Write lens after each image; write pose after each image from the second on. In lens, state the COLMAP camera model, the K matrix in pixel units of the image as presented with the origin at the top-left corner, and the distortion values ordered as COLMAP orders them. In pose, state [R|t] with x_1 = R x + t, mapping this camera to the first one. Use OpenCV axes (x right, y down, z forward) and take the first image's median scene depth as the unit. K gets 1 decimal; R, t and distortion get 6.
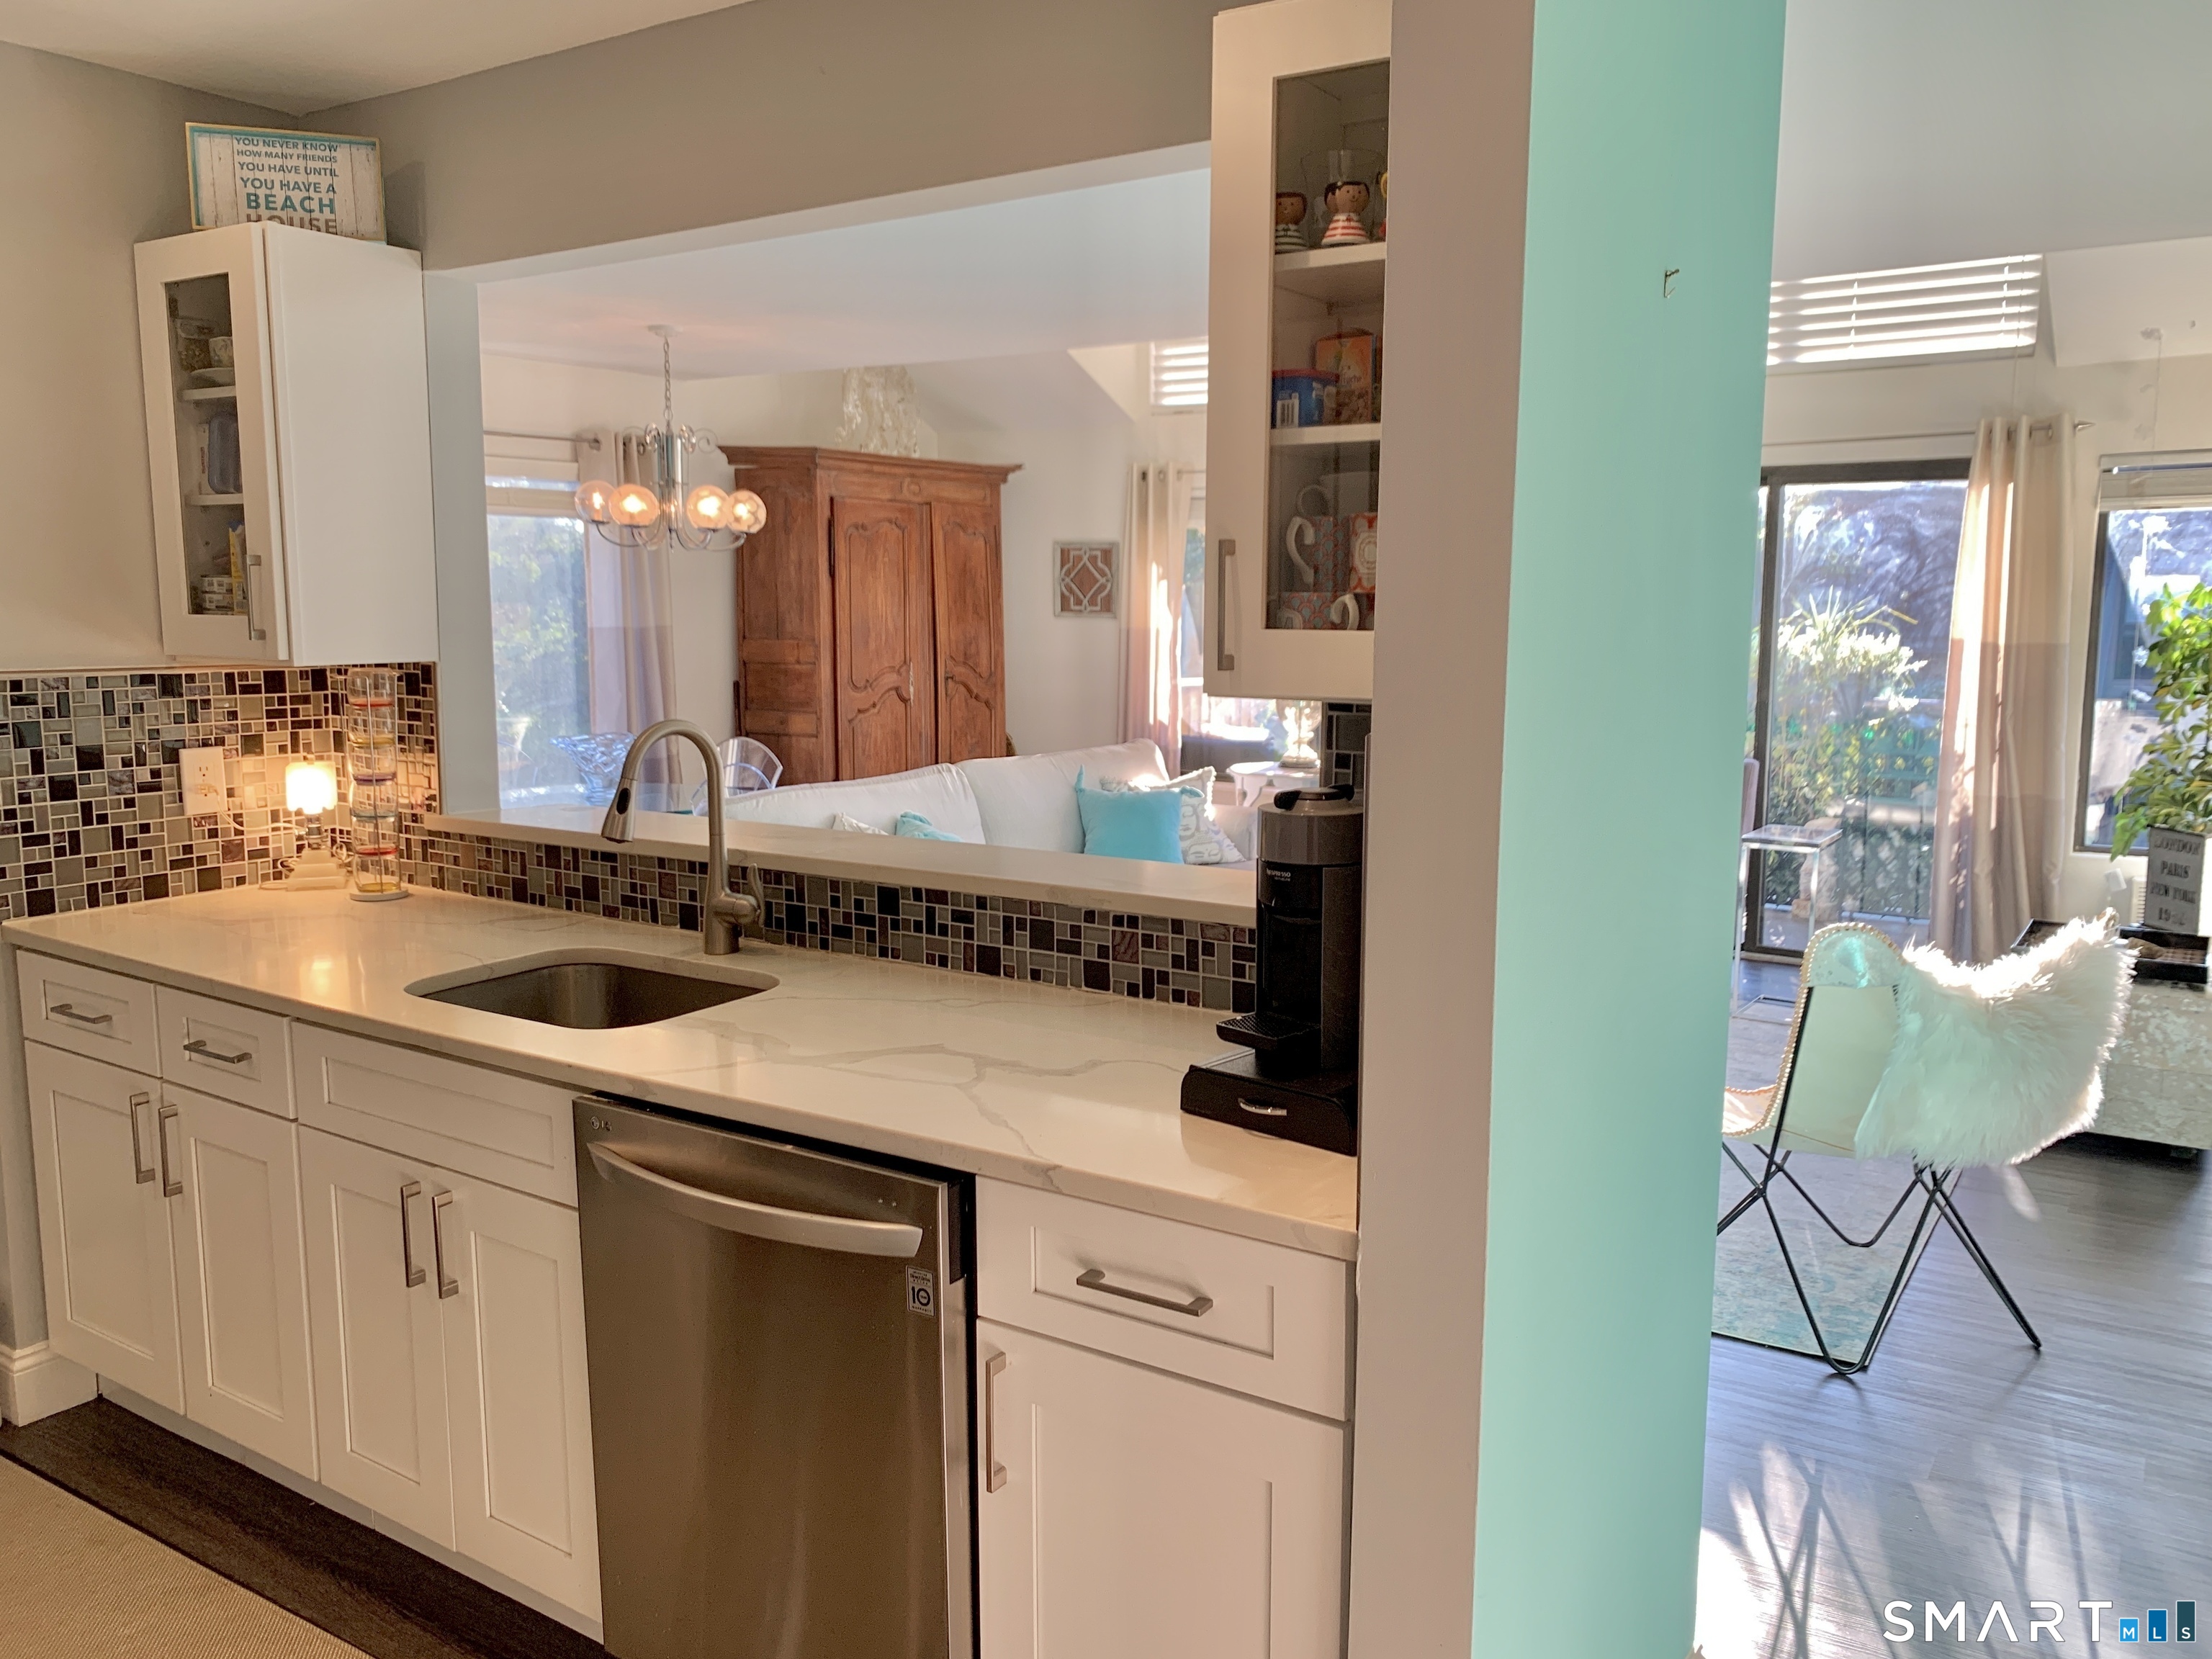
lens RADIAL K [[1655.8, 0, 1107.9], [0, 1655.8, 842.3], [0, 0, 1]] dist [-0.010609, -0.007841]
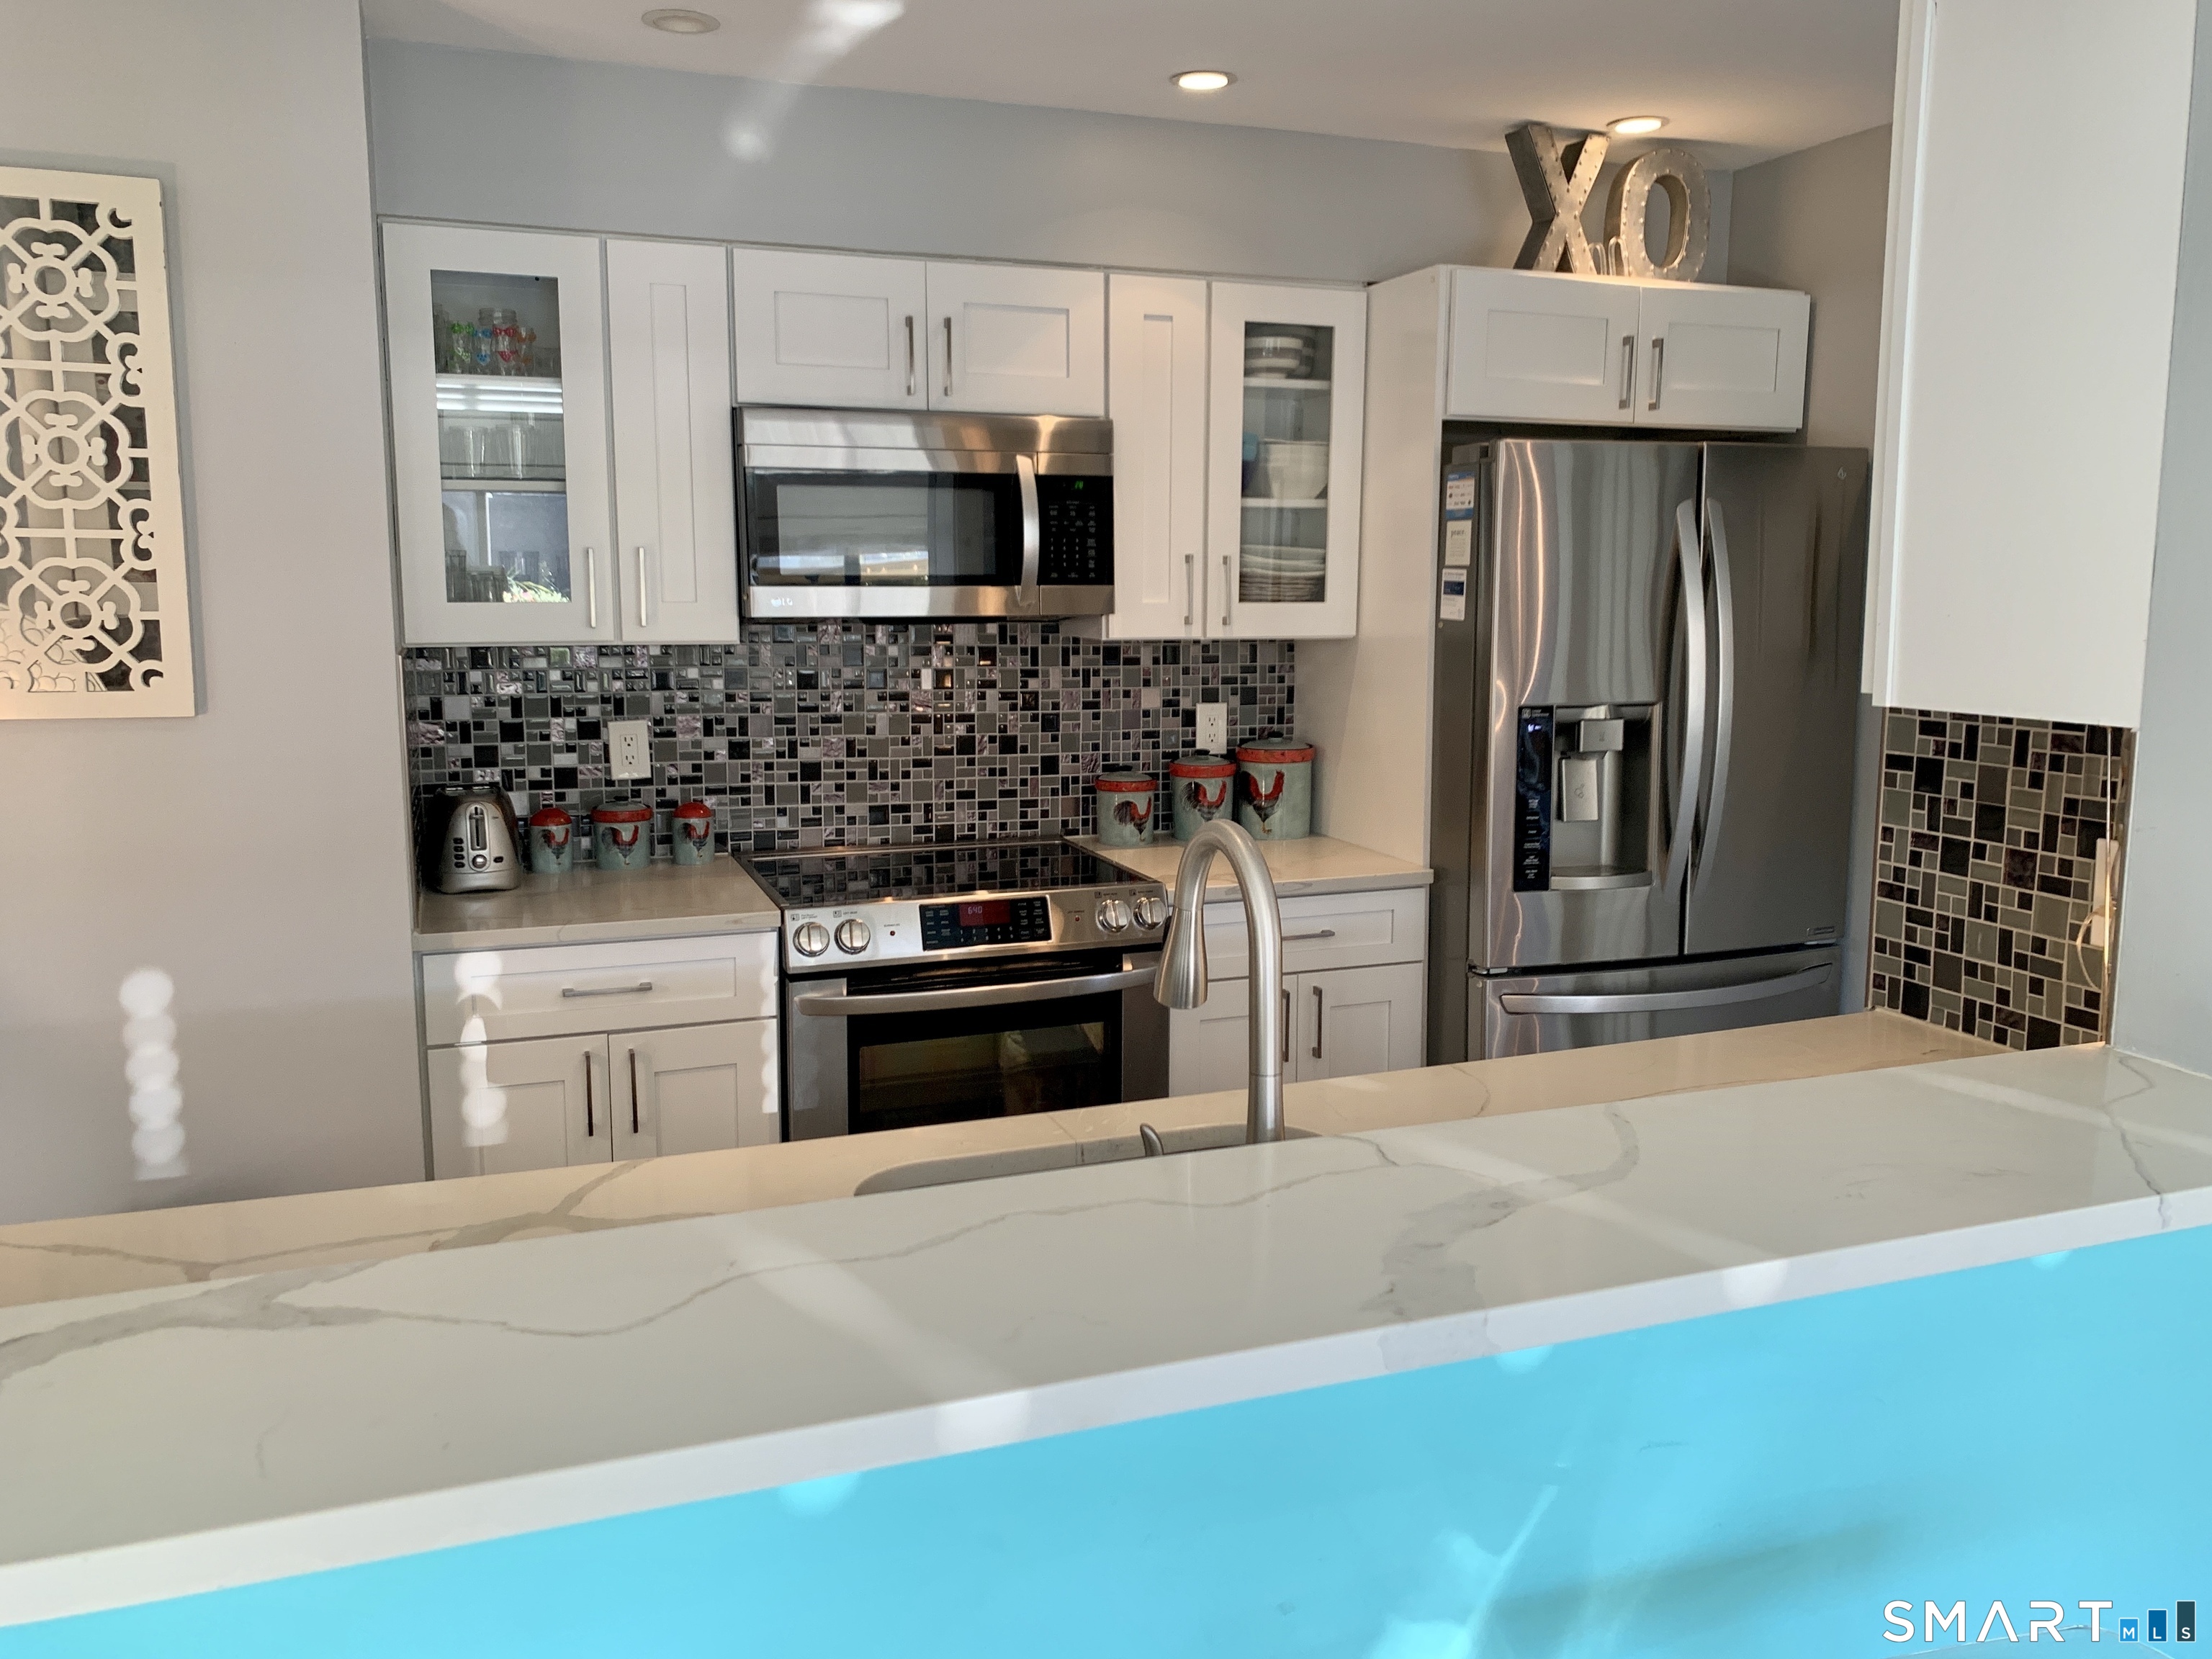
lens RADIAL K [[1655.8, 0, 1109.9], [0, 1655.8, 821.0], [0, 0, 1]] dist [-0.010609, -0.007841]
pose [[-0.578315, 0.104938, -0.809036, 0.152939], [-0.130584, 0.966999, 0.218771, -0.155058], [0.805295, 0.232166, -0.545527, 1.081309]]
